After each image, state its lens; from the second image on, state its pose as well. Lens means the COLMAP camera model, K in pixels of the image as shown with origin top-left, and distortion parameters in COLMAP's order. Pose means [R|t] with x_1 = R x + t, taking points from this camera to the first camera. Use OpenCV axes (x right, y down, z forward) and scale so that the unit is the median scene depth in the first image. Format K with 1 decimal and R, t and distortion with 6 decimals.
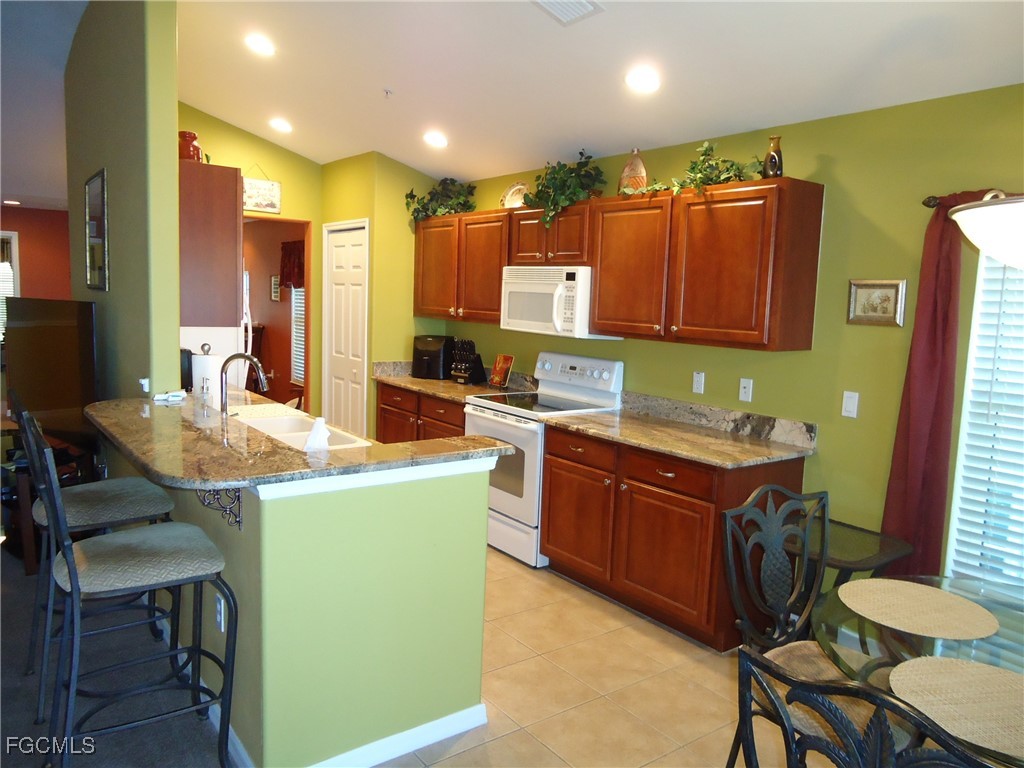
lens RADIAL K [[758.7, 0, 510.0], [0, 758.7, 382.2], [0, 0, 1]] dist [-0.014255, 0.016195]
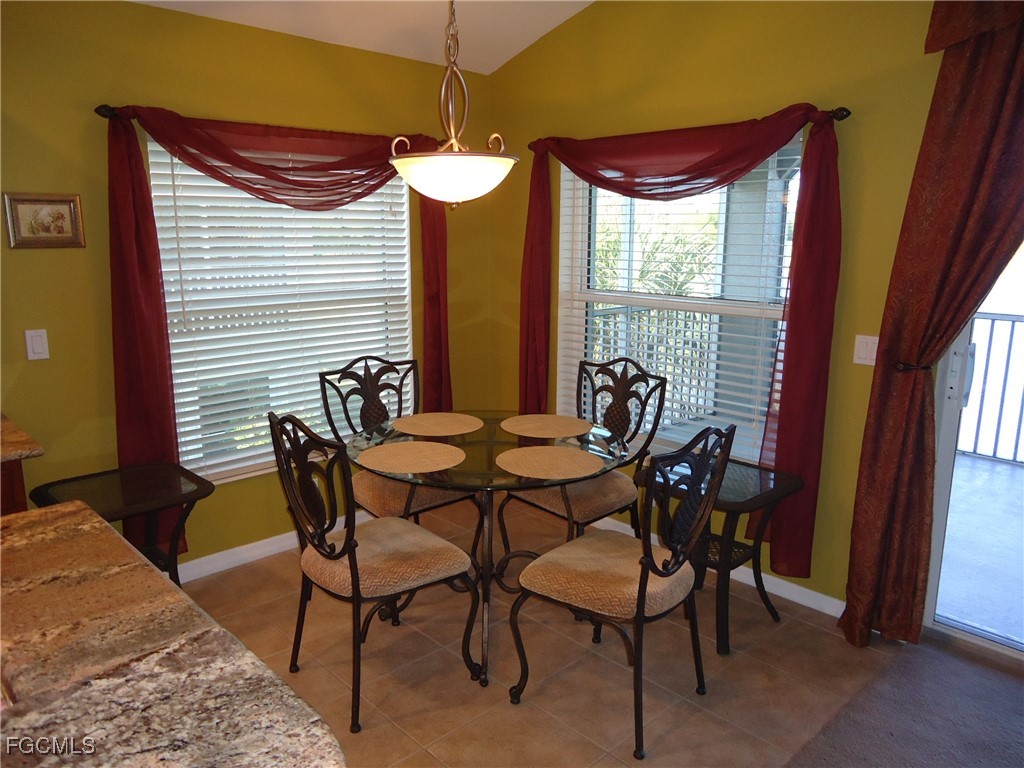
lens RADIAL K [[758.7, 0, 511.1], [0, 758.7, 384.0], [0, 0, 1]] dist [-0.014255, 0.016195]
pose [[-0.122794, -0.247933, 0.960964, -0.447329], [0.097424, 0.960603, 0.260289, -0.098982], [-0.987639, 0.125583, -0.093802, 0.581168]]
